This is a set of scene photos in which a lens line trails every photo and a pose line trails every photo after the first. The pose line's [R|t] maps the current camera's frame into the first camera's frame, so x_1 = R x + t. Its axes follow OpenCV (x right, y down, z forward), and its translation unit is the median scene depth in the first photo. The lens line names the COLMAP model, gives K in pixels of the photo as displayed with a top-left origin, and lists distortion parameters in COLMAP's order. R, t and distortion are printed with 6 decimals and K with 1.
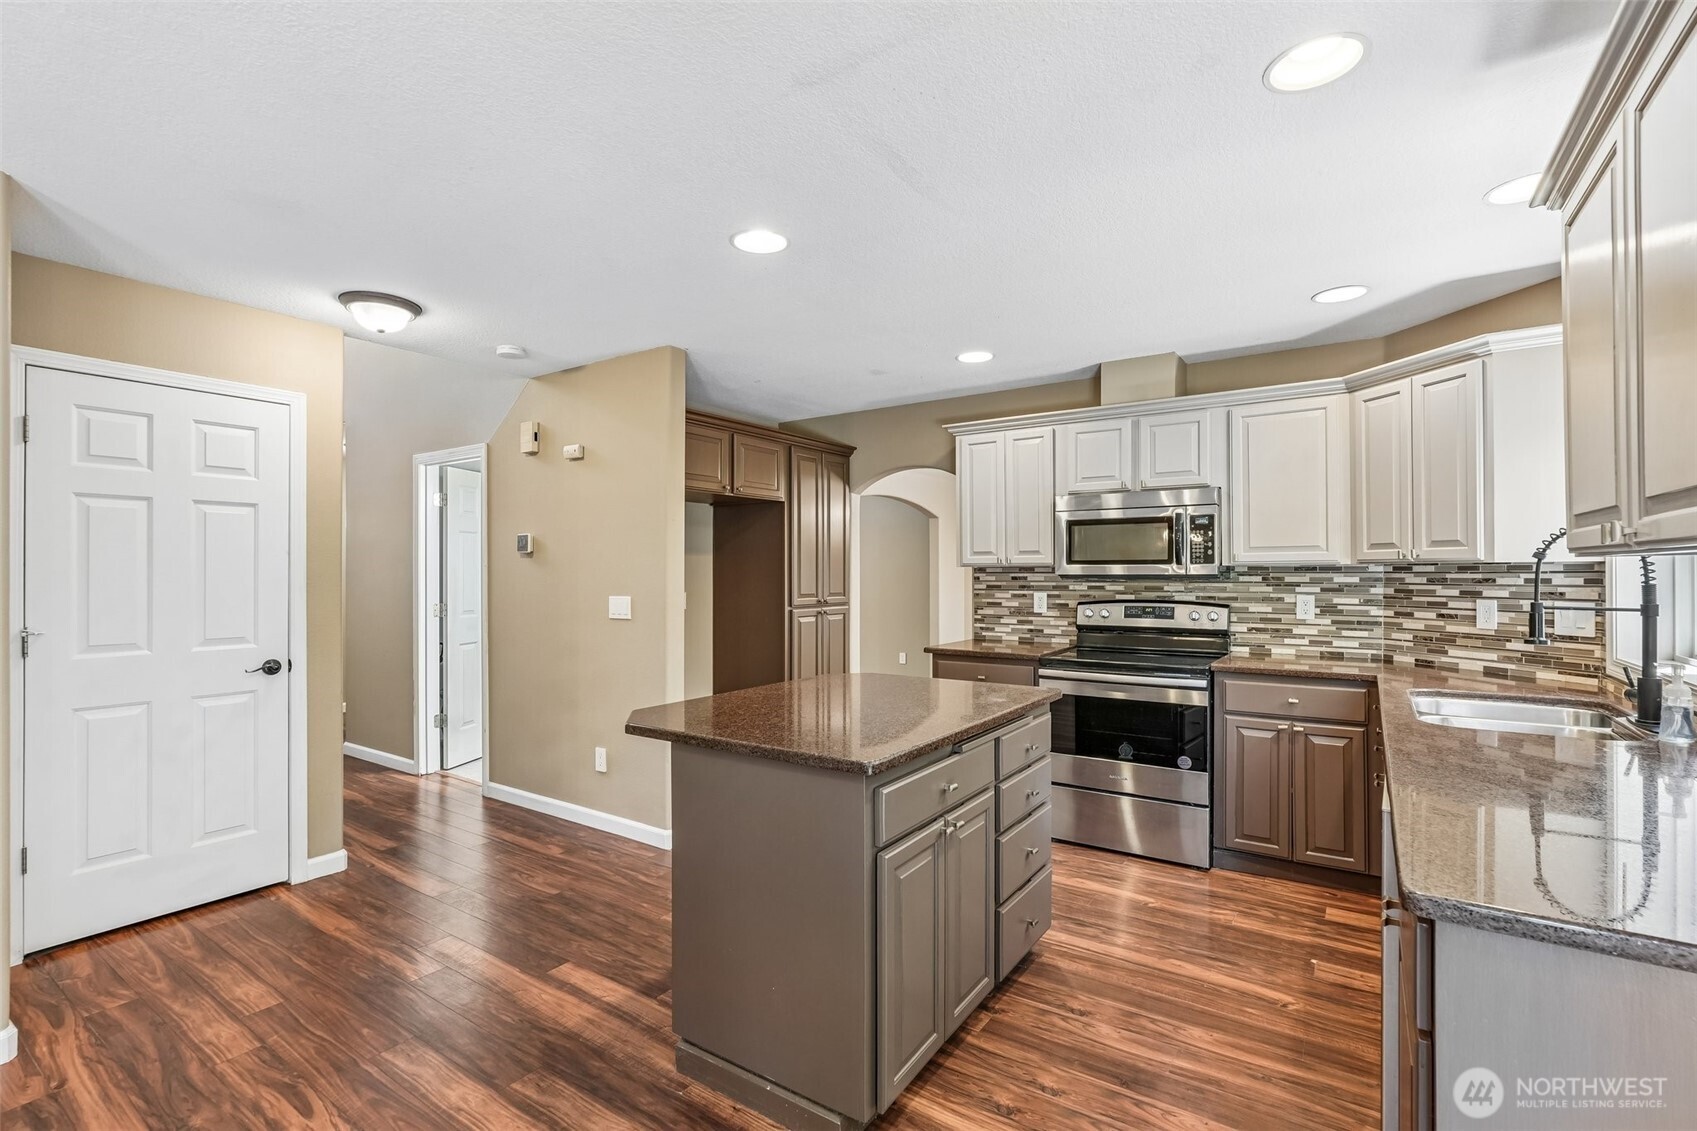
lens RADIAL K [[749.8, 0, 907.3], [0, 749.8, 564.8], [0, 0, 1]] dist [-0.009710, 0.002754]
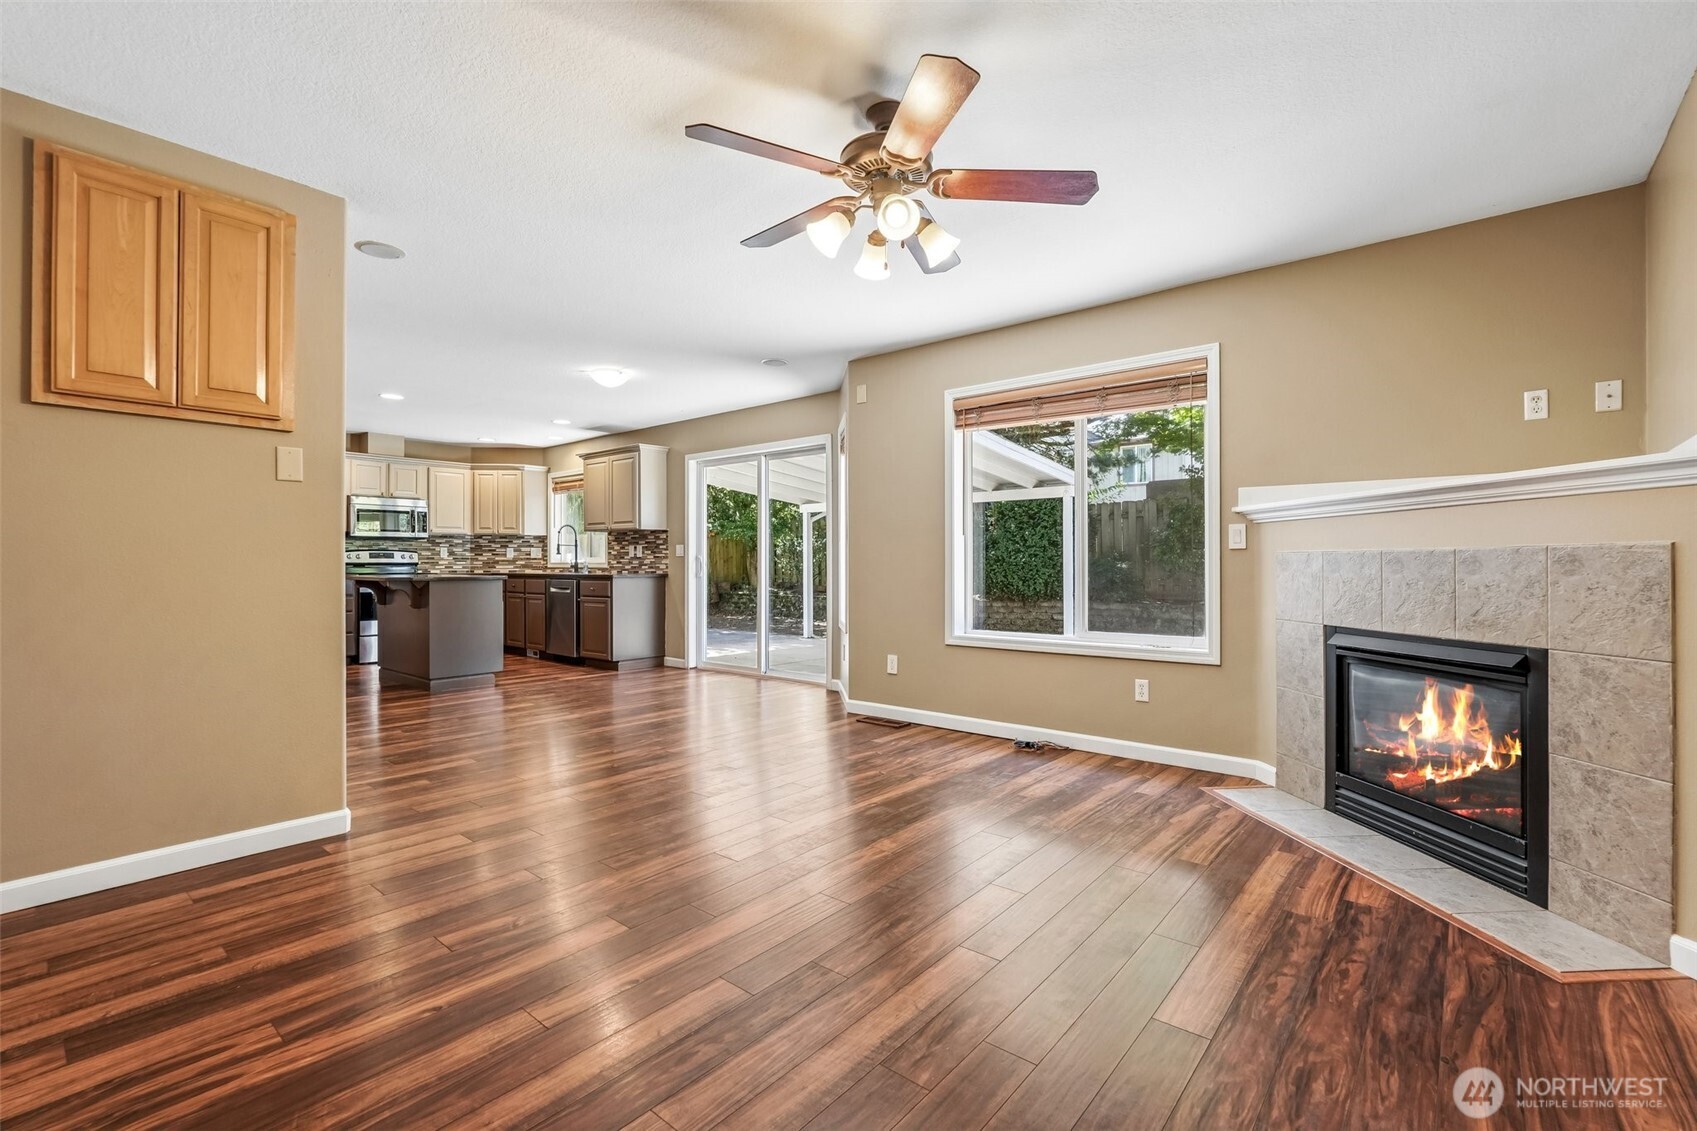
lens RADIAL K [[749.8, 0, 787.7], [0, 749.8, 556.8], [0, 0, 1]] dist [-0.009710, 0.002754]
pose [[0.177205, 0.007681, 0.984144, -1.833253], [-0.007257, 0.999953, -0.006498, 0.086692], [-0.984147, -0.005991, 0.177252, -0.586138]]
